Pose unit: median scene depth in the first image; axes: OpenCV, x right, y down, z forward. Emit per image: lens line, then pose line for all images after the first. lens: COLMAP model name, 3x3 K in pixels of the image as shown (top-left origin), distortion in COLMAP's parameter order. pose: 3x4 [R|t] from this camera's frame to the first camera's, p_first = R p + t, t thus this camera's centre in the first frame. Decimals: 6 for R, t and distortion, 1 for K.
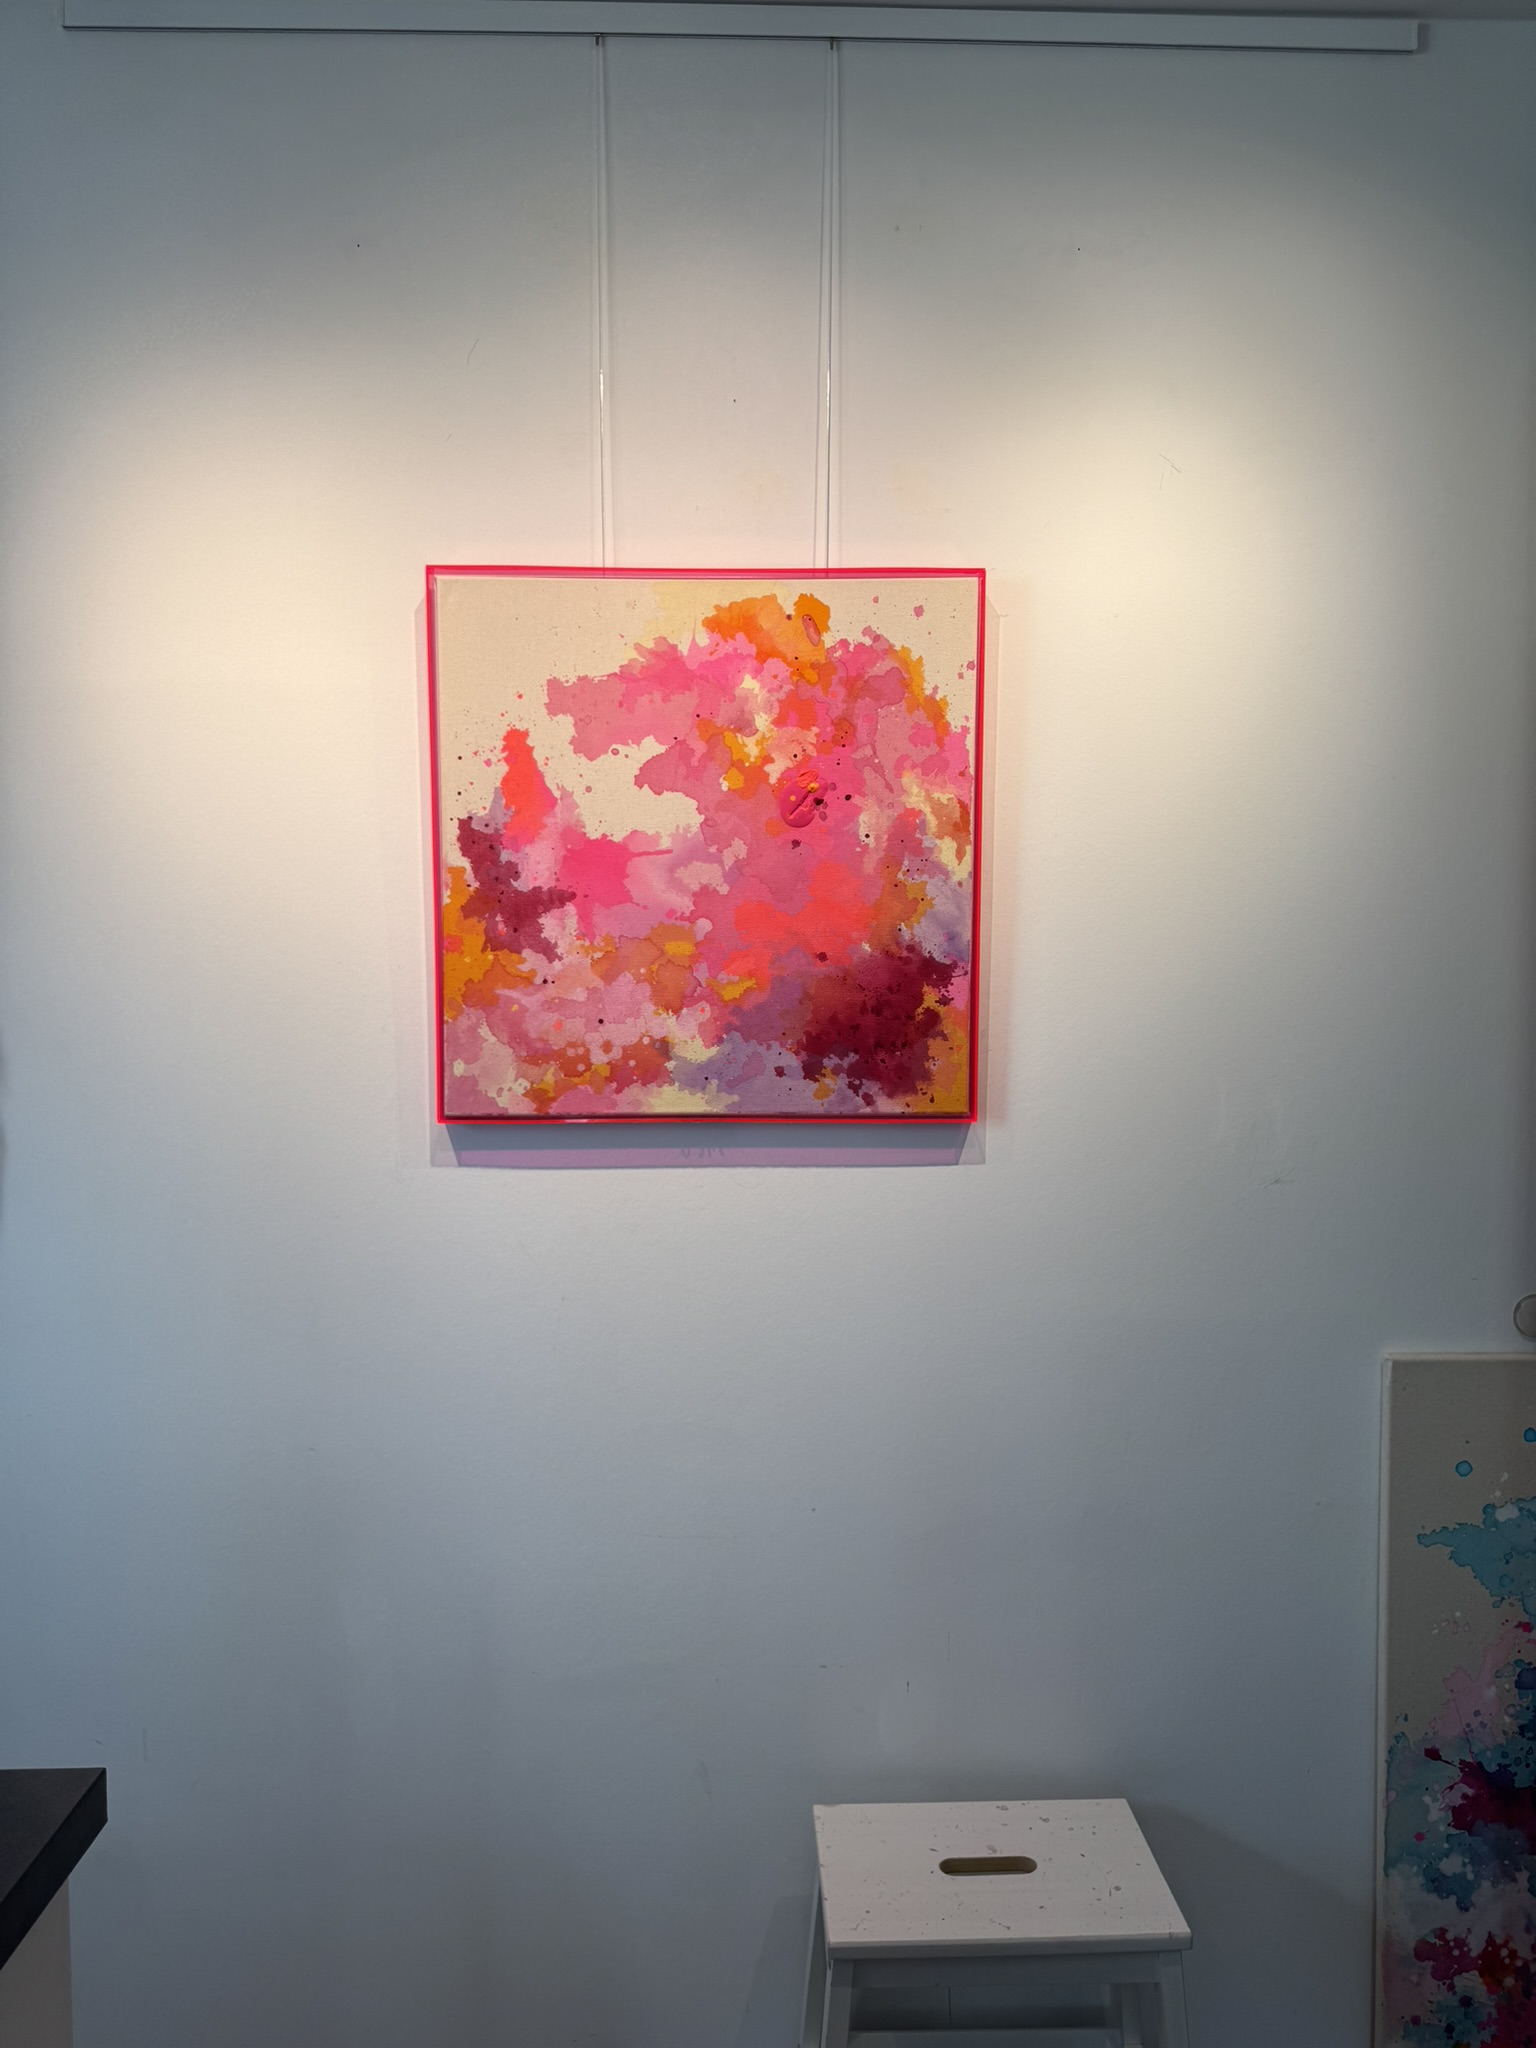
lens RADIAL K [[1457.2, 0, 778.4], [0, 1457.2, 1051.4], [0, 0, 1]] dist [0.118355, -0.270513]
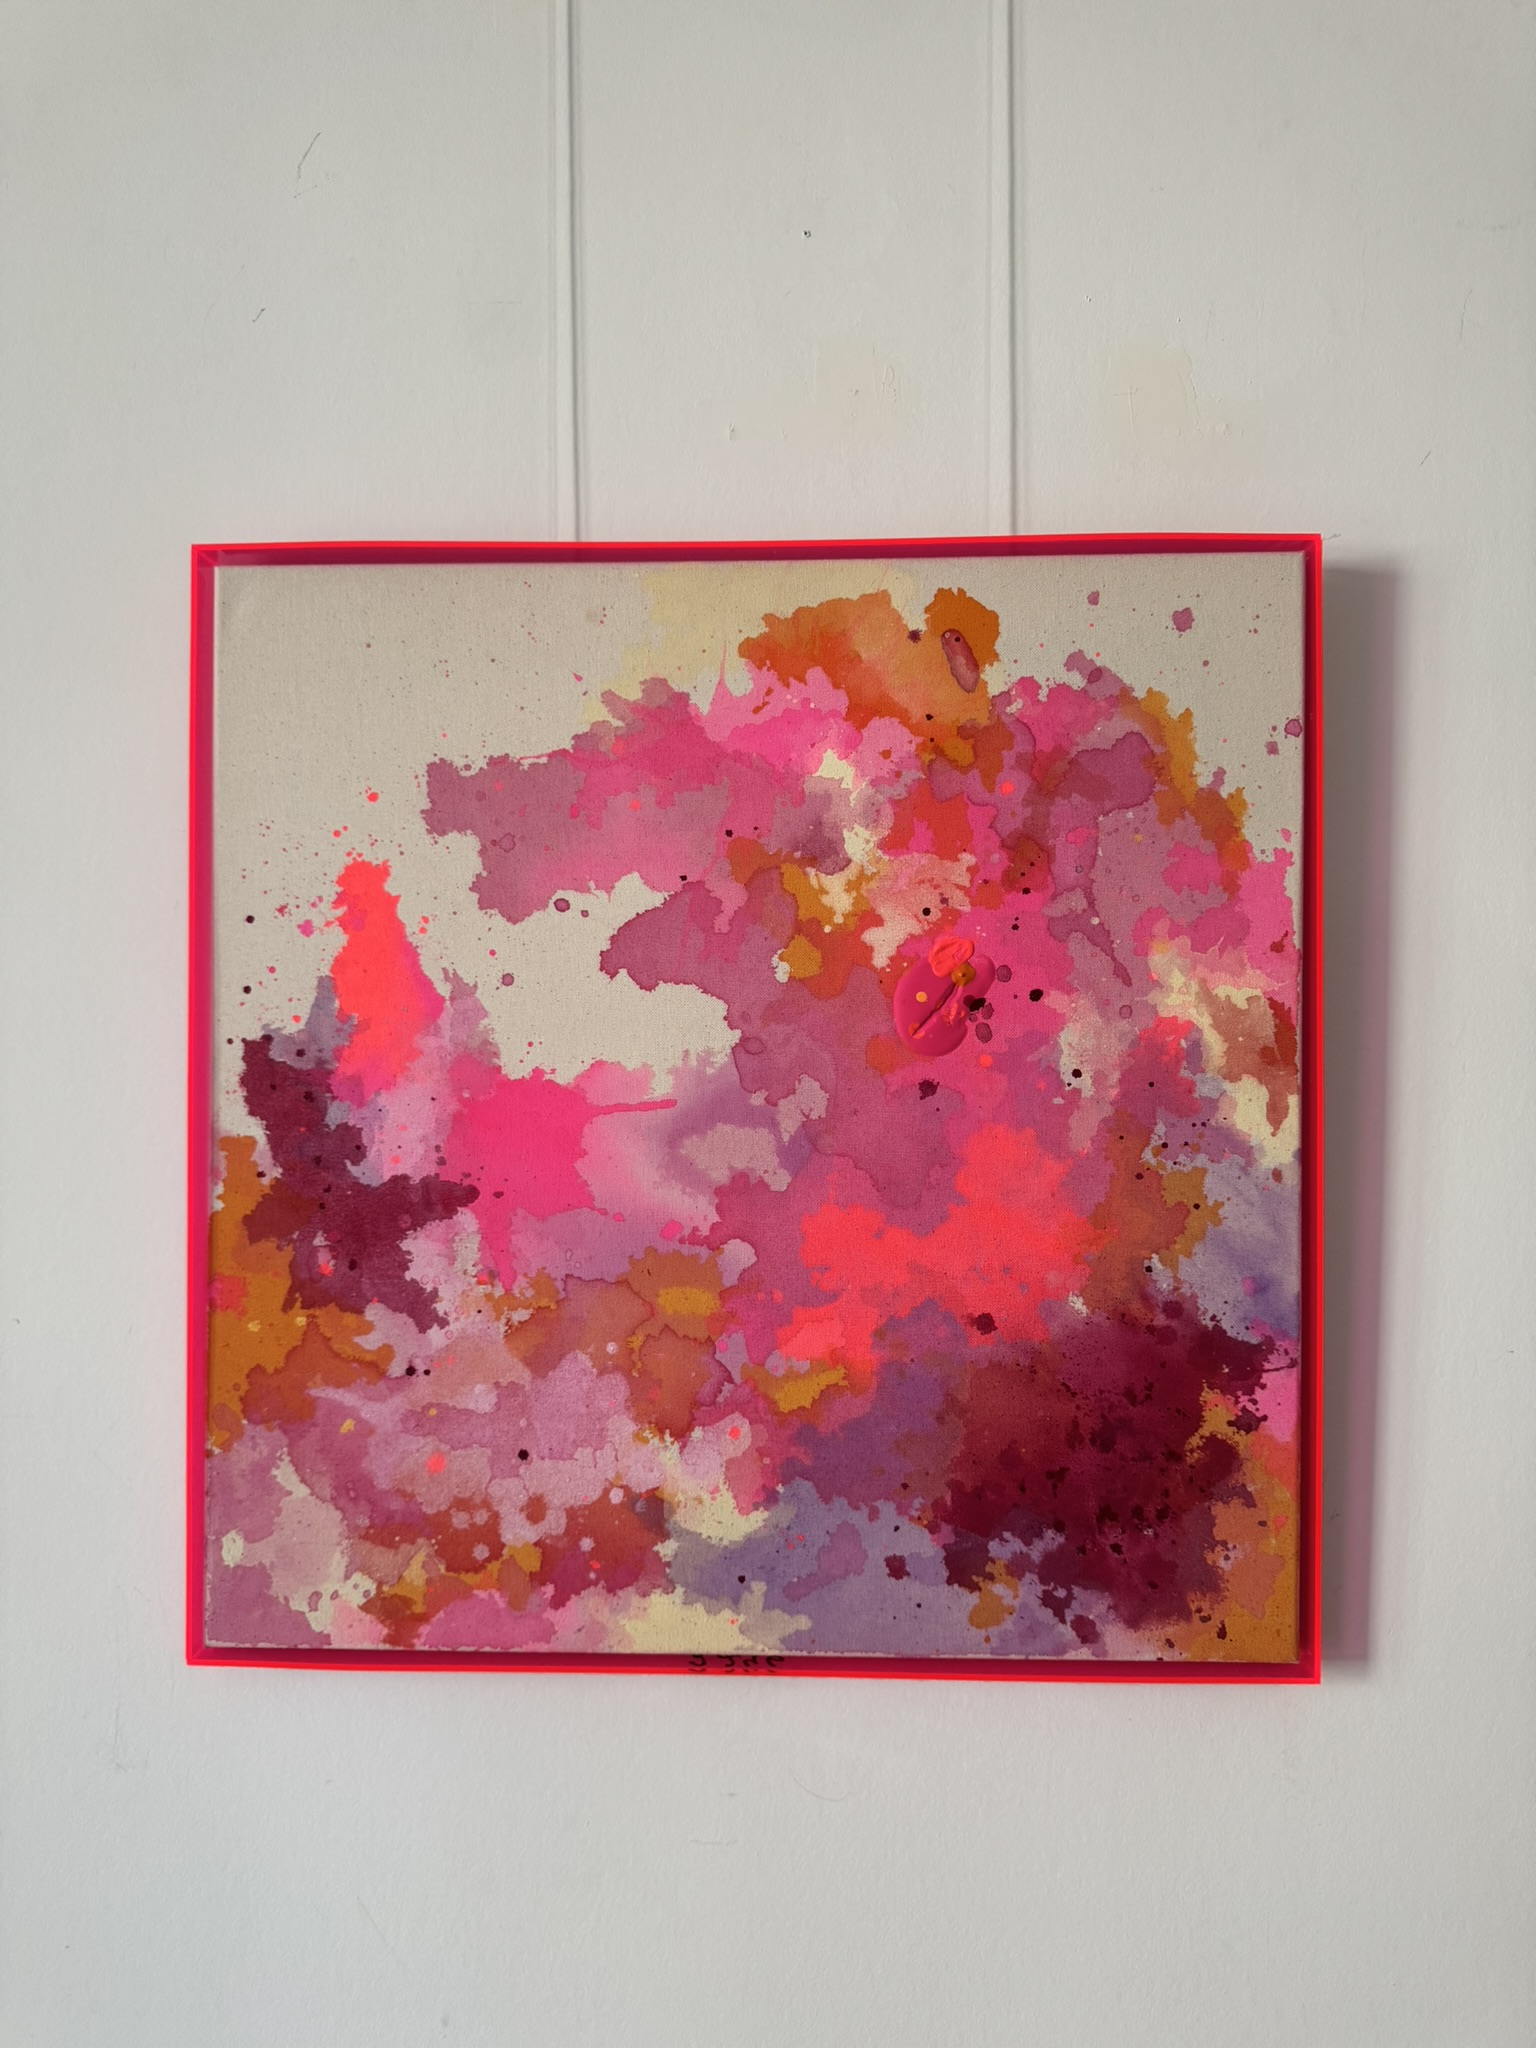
lens RADIAL K [[1457.2, 0, 767.2], [0, 1457.2, 1007.0], [0, 0, 1]] dist [0.118355, -0.270513]
pose [[0.998964, 0.000347, -0.045500, -0.019445], [-0.004216, 0.996375, -0.084969, -0.127712], [0.045306, 0.085073, 0.995344, 0.511439]]
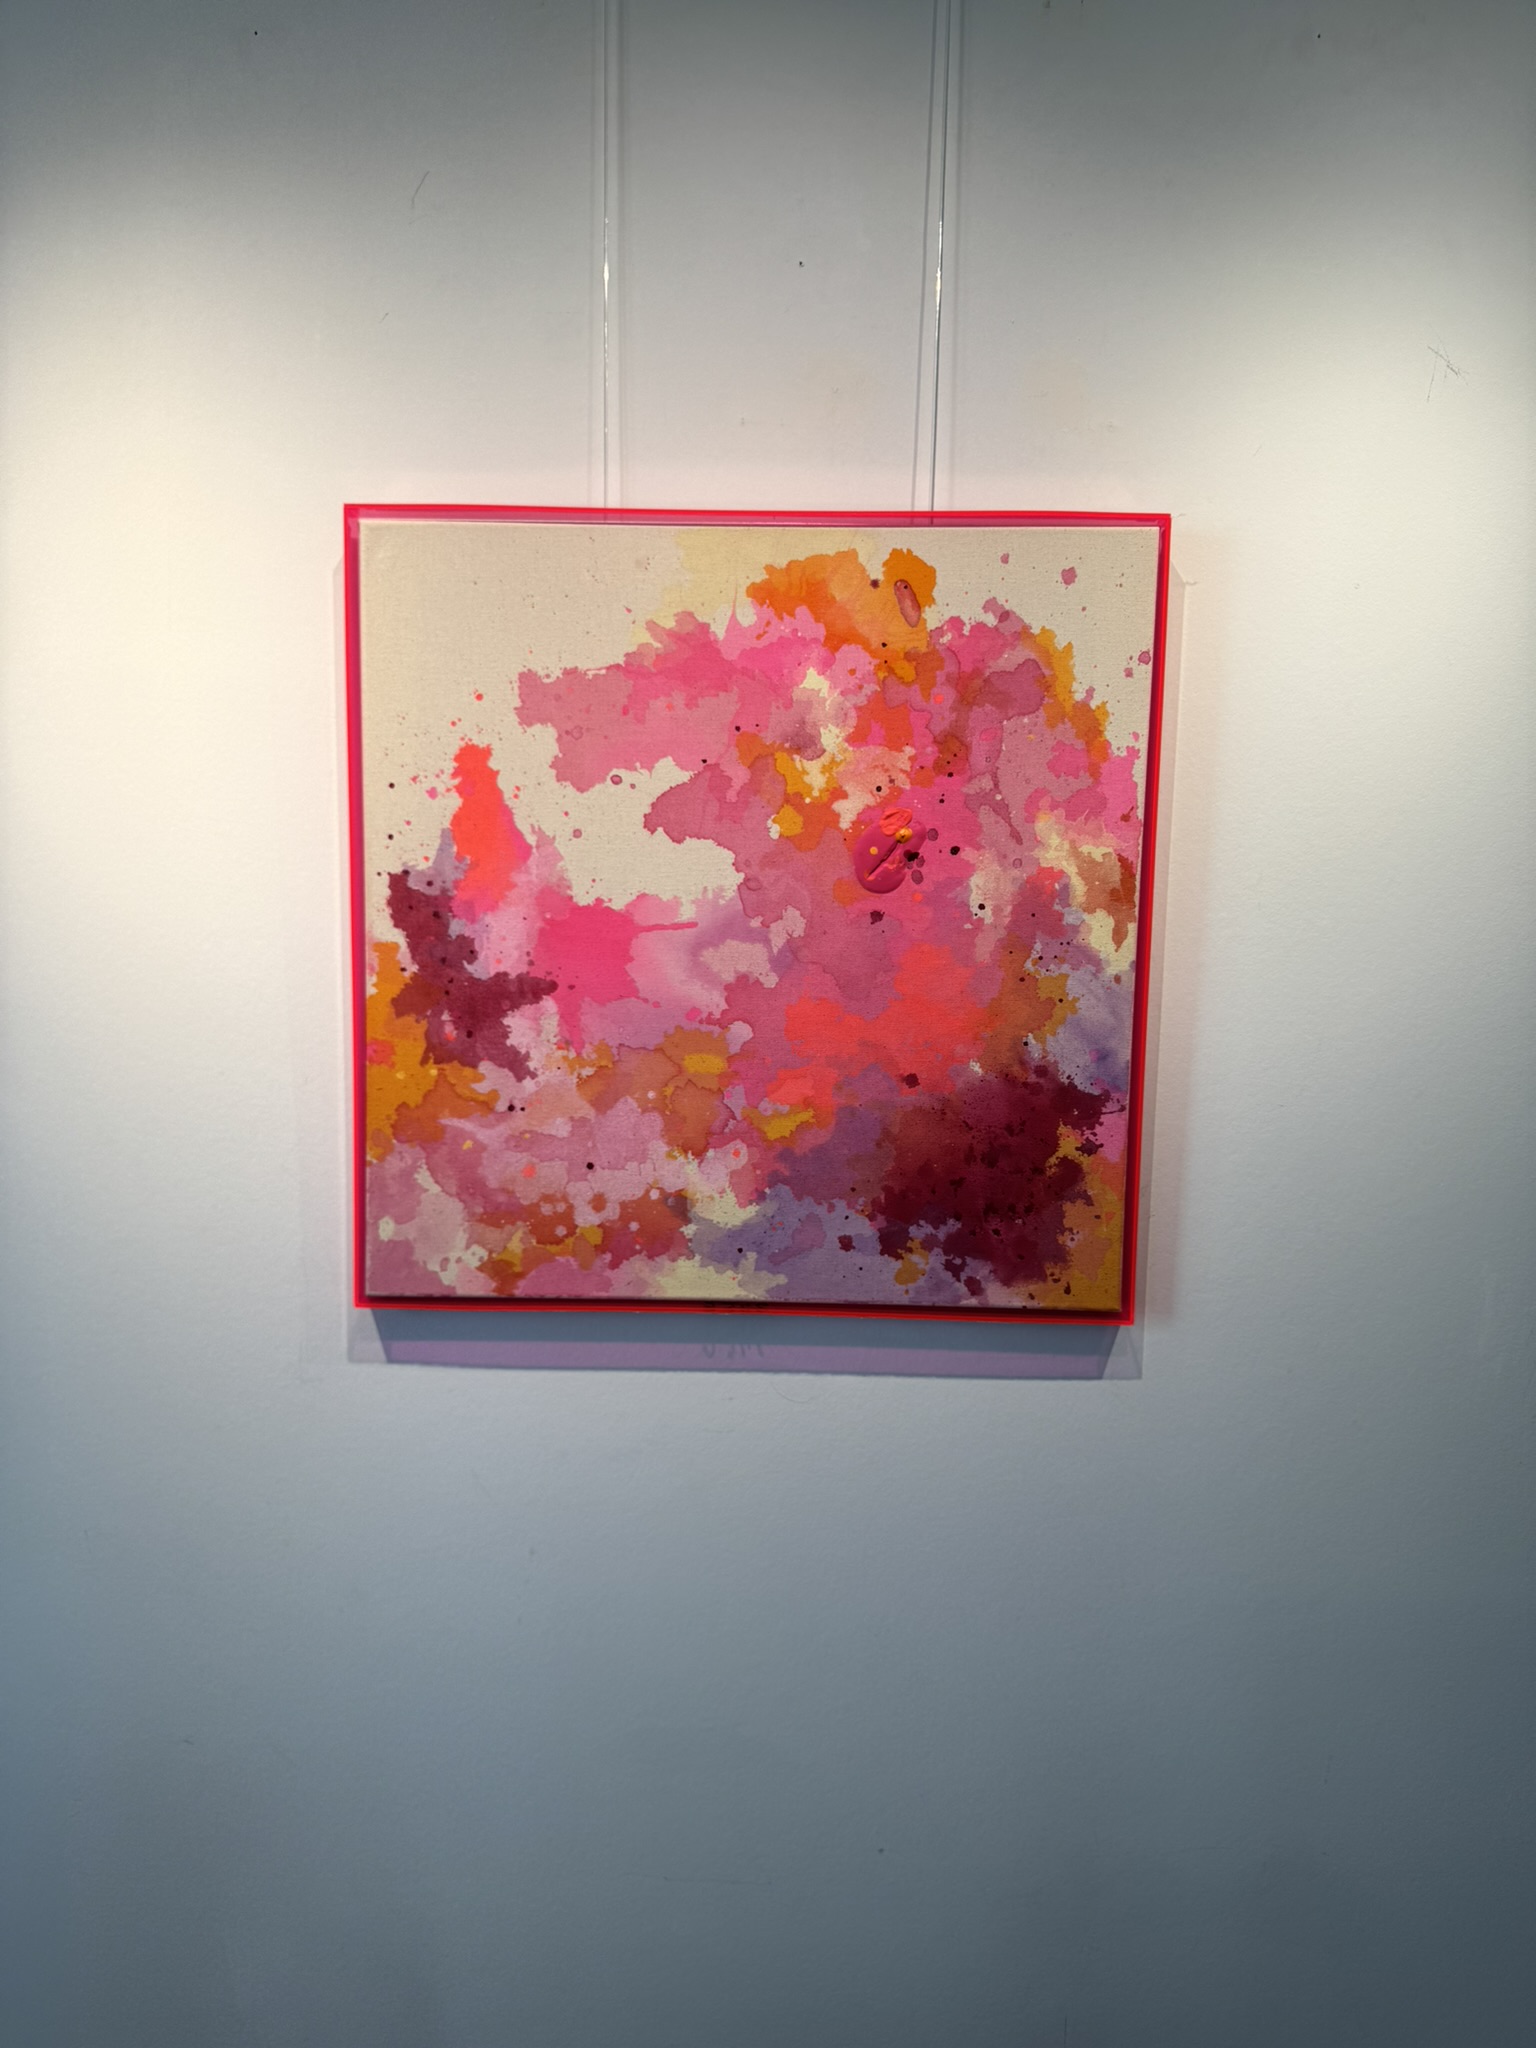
lens RADIAL K [[1457.2, 0, 765.7], [0, 1457.2, 1042.9], [0, 0, 1]] dist [0.118355, -0.270513]
pose [[0.999224, 0.019501, -0.034211, -0.015484], [-0.018482, 0.999384, 0.029847, -0.102299], [0.034772, -0.029191, 0.998969, 0.311629]]
